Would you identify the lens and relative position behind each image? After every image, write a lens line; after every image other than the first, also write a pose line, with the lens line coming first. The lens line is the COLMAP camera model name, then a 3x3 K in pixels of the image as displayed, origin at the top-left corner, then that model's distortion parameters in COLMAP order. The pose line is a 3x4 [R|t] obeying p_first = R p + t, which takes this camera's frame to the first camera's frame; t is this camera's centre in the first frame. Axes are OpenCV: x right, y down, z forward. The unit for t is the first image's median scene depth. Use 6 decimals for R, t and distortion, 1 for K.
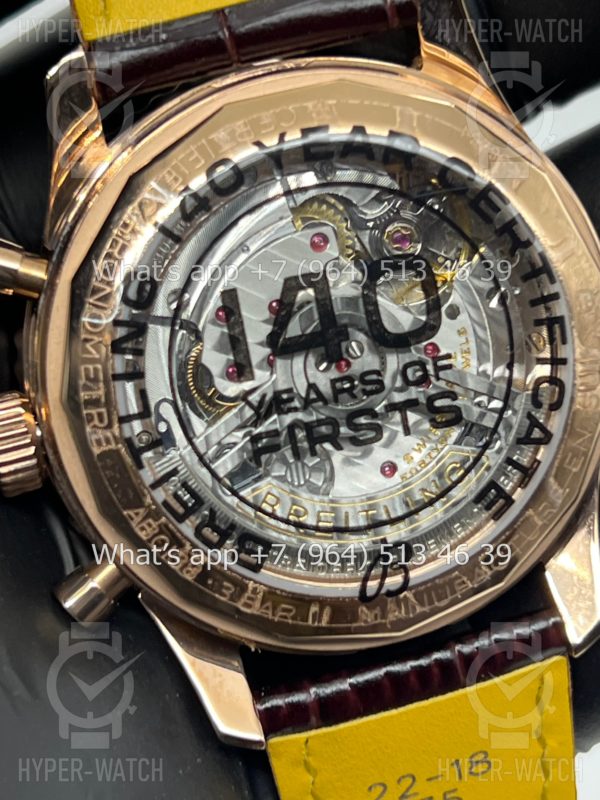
lens RADIAL K [[1876.1, 0, 300.0], [0, 1876.1, 400.0], [0, 0, 1]] dist [0.231971, 0.109650]
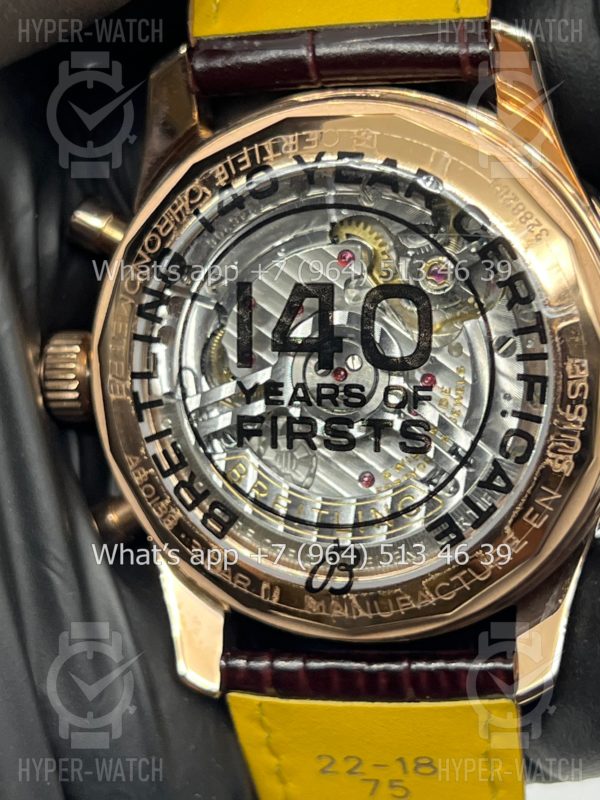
lens RADIAL K [[1876.1, 0, 300.0], [0, 1876.1, 400.0], [0, 0, 1]] dist [0.231971, 0.109650]
pose [[0.896901, 0.231815, -0.376604, 0.412804], [-0.228013, 0.972085, 0.055333, -0.058734], [0.378918, 0.036242, 0.924720, -0.004616]]
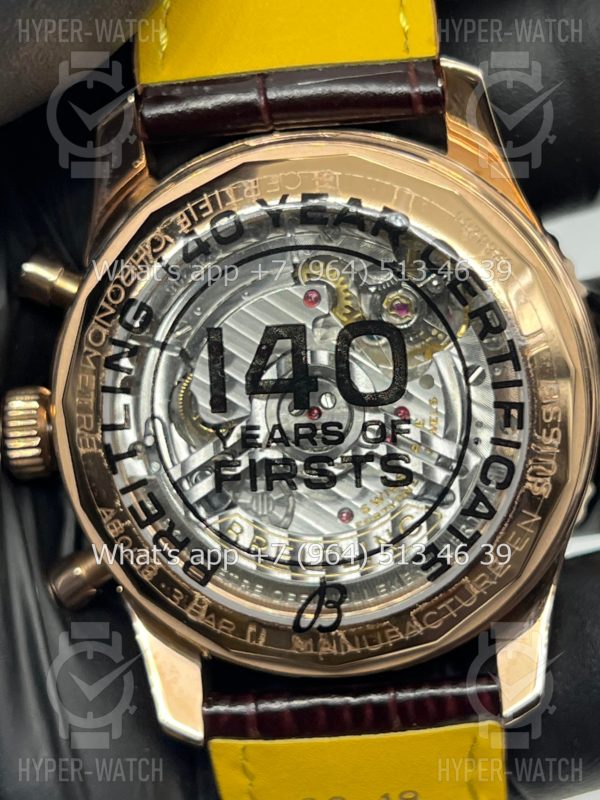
lens RADIAL K [[1876.1, 0, 300.0], [0, 1876.1, 400.0], [0, 0, 1]] dist [0.231971, 0.109650]
pose [[0.952377, 0.166824, -0.255242, 0.291813], [-0.168244, 0.985609, 0.016421, -0.042589], [0.254308, 0.027304, 0.966738, -0.051863]]
